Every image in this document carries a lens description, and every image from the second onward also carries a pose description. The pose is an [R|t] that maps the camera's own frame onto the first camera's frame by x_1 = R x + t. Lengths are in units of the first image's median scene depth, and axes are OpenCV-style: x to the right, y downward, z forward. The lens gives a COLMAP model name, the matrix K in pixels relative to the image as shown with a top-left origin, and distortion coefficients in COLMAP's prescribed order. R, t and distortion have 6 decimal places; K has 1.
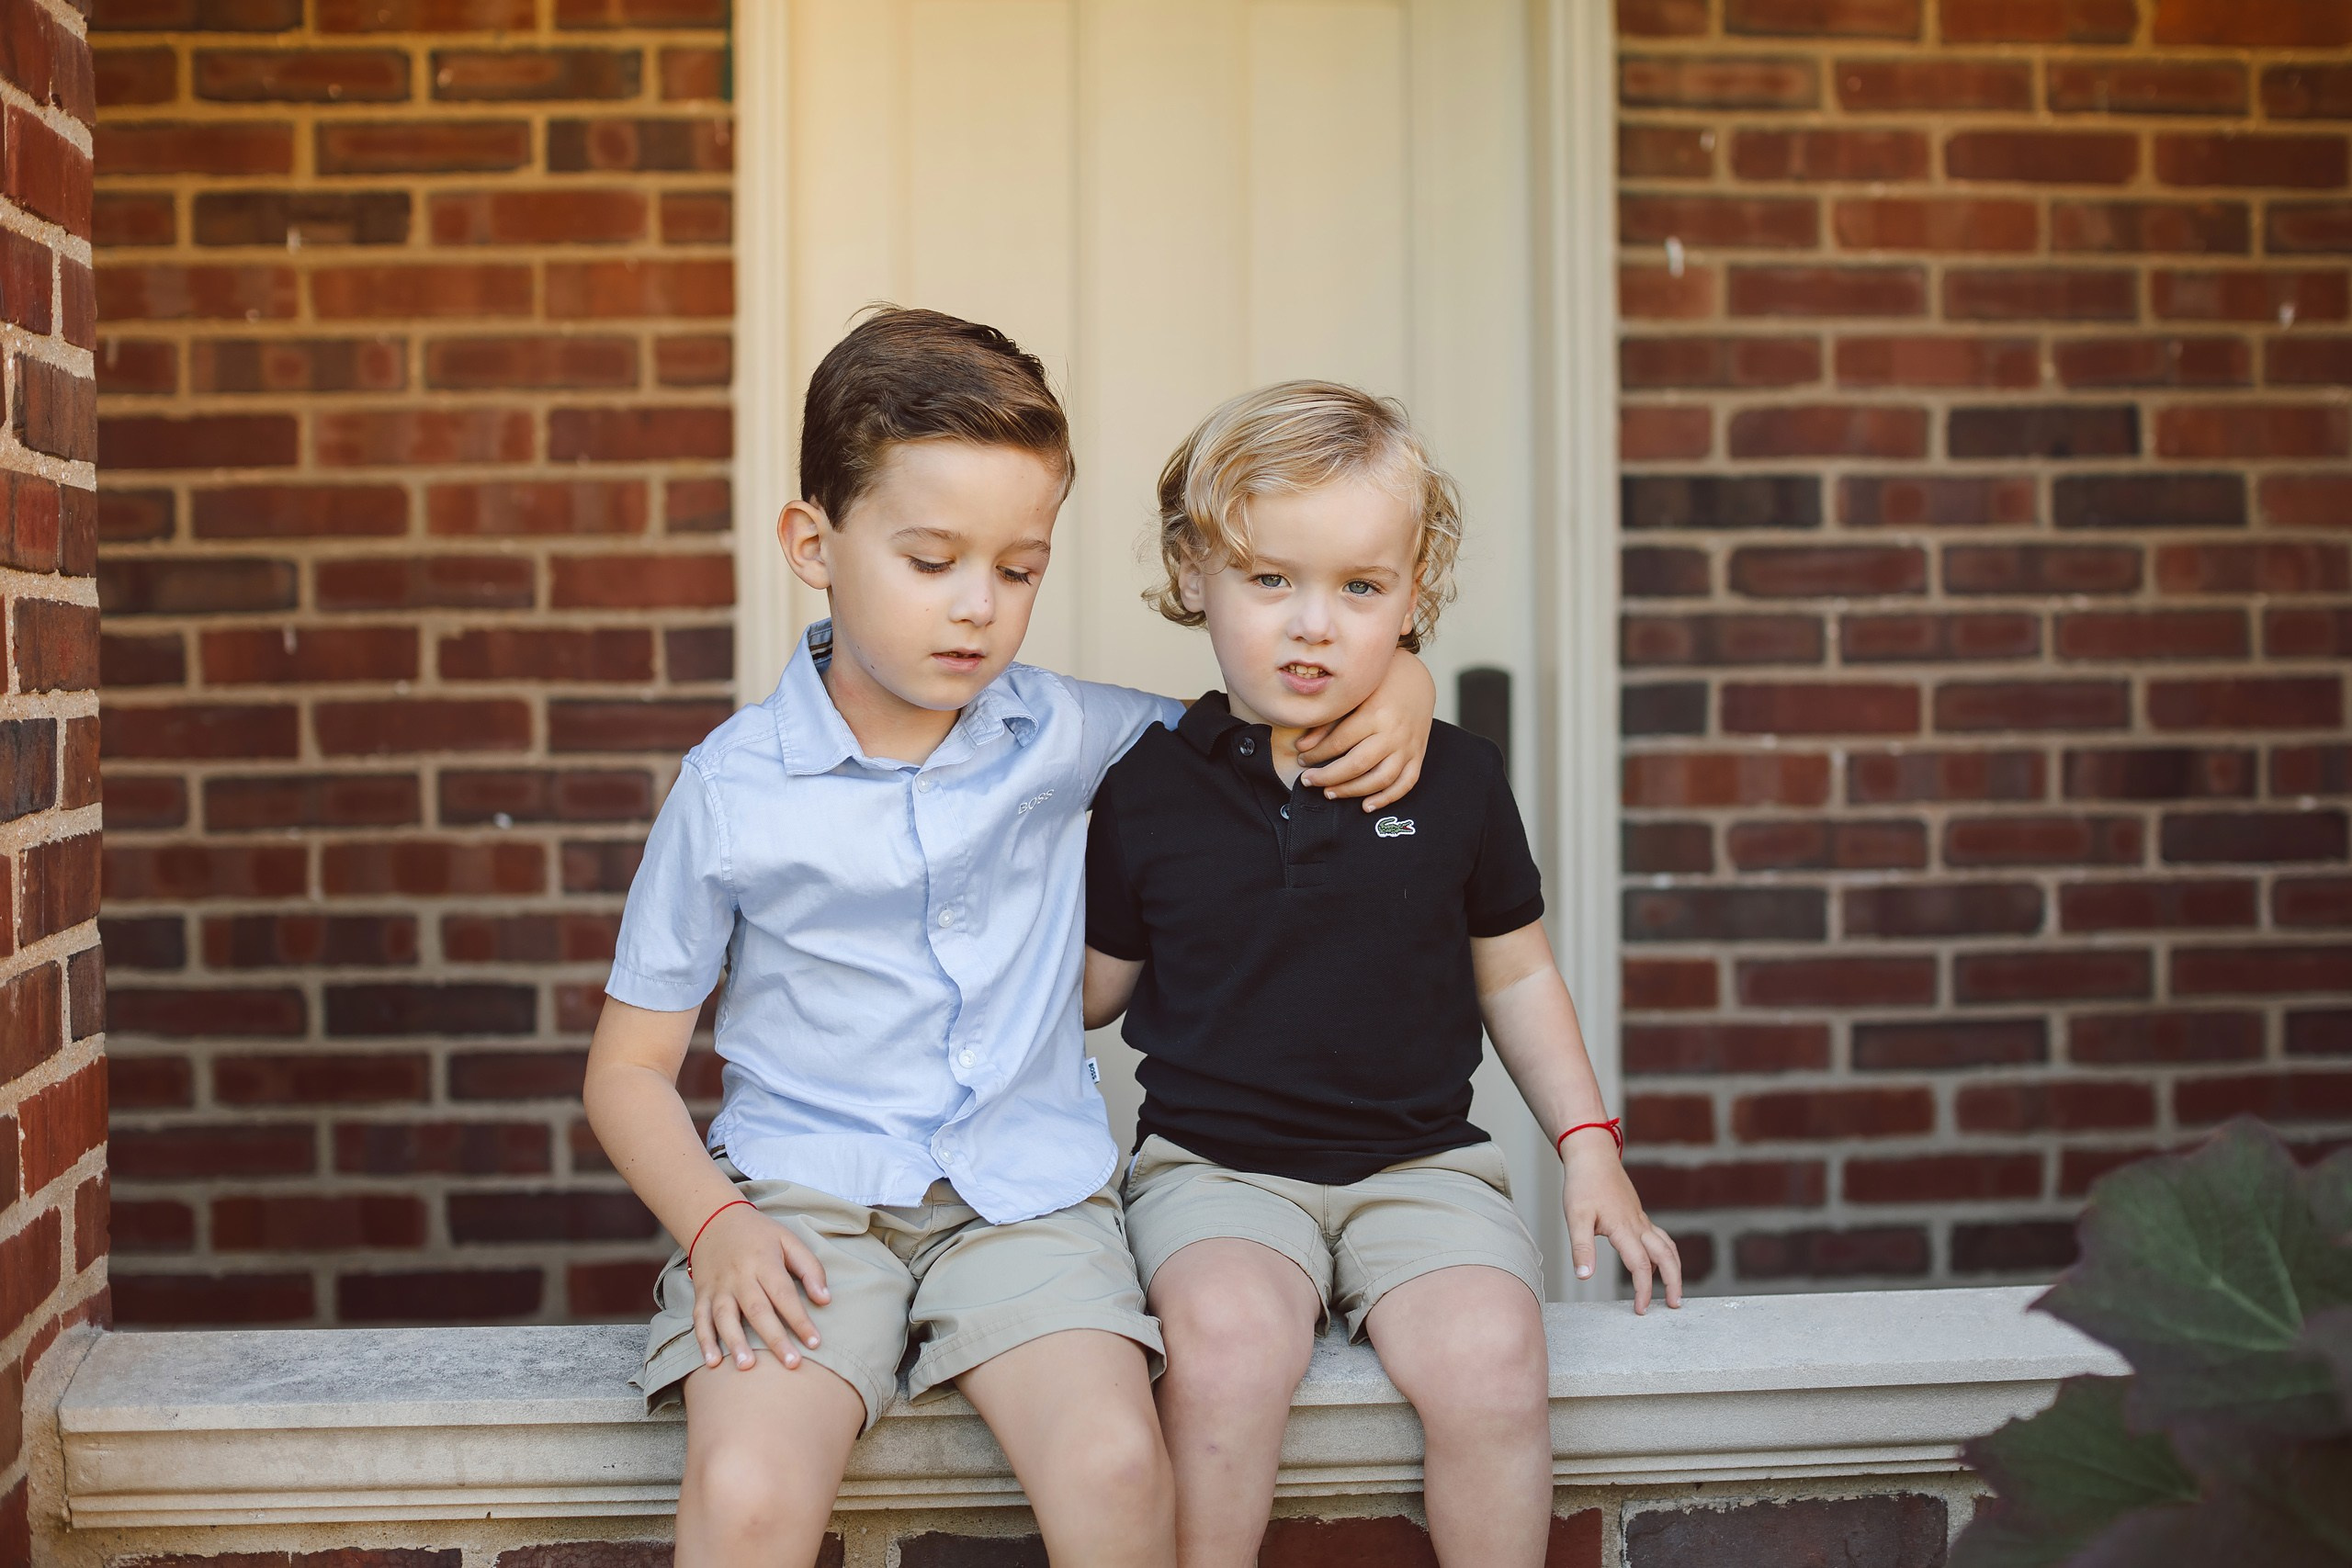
lens RADIAL K [[3728.2, 0, 1283.4], [0, 3728.2, 732.5], [0, 0, 1]] dist [-0.041172, 0.000000]
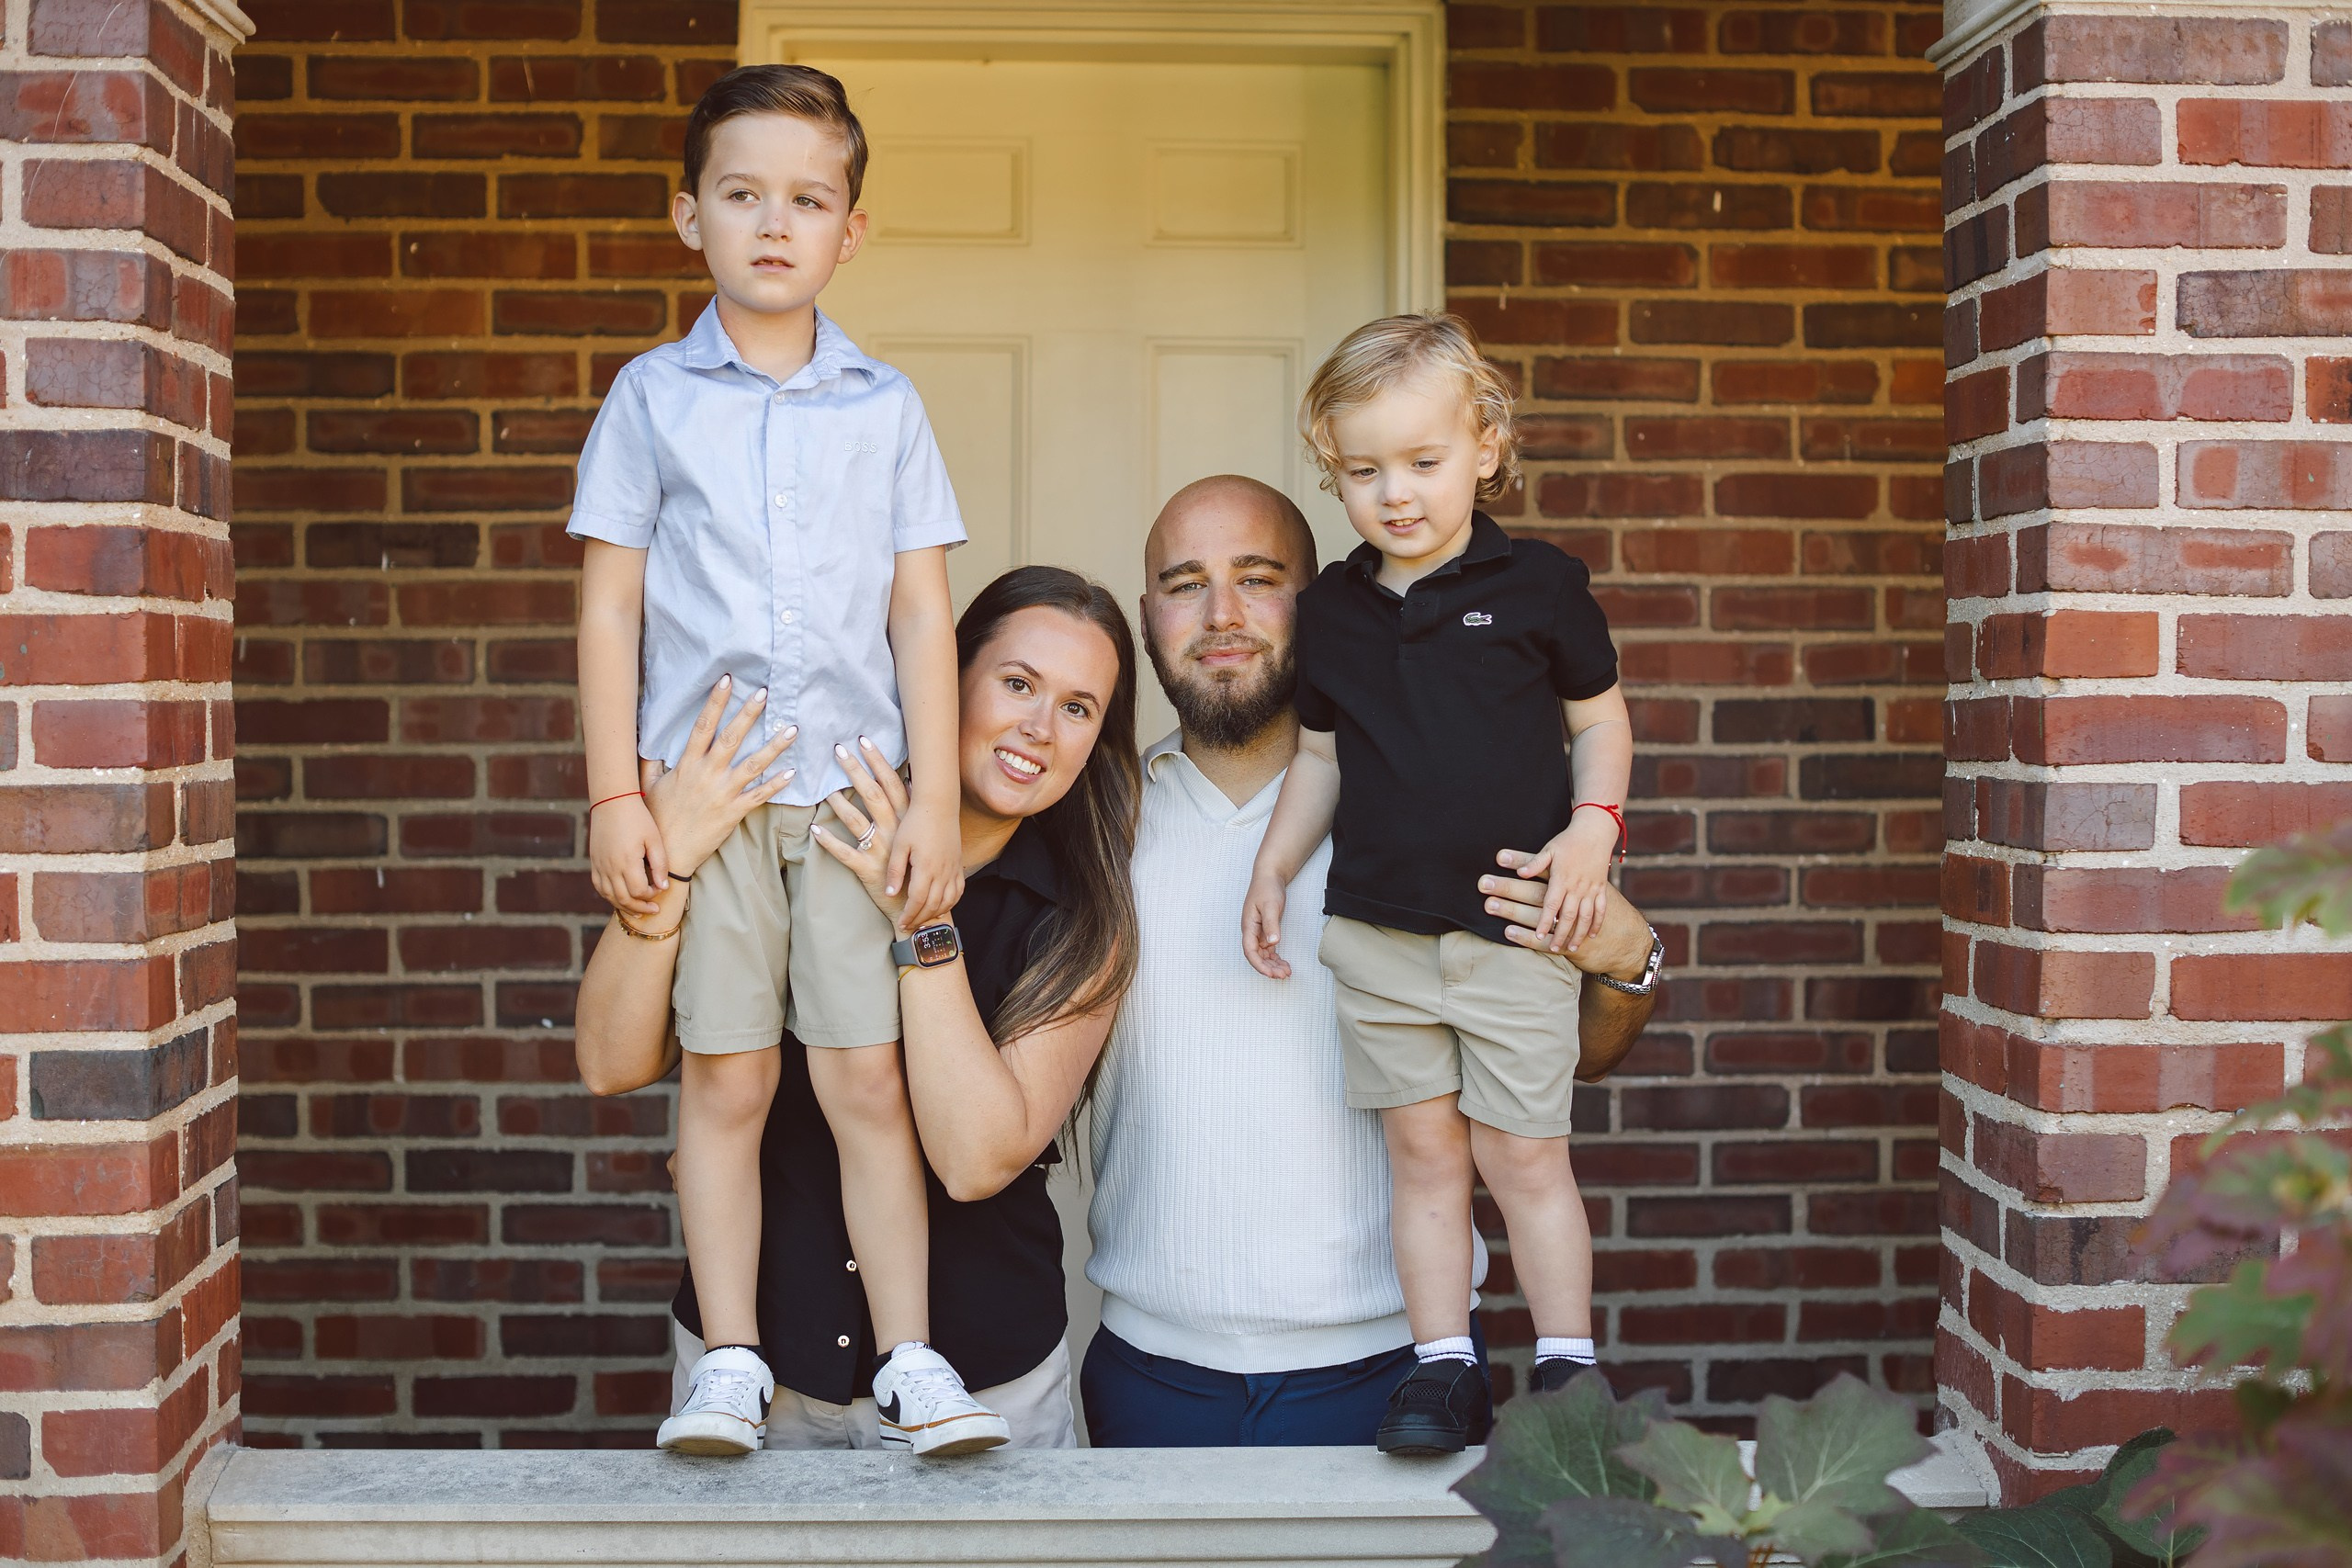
lens RADIAL K [[3804.6, 0, 1195.6], [0, 3804.6, 855.1], [0, 0, 1]] dist [0.049793, 0.000000]
pose [[0.998301, 0.013443, -0.056703, 0.081836], [-0.012058, 0.999622, 0.024702, -0.067167], [0.057014, -0.023977, 0.998085, -0.275613]]
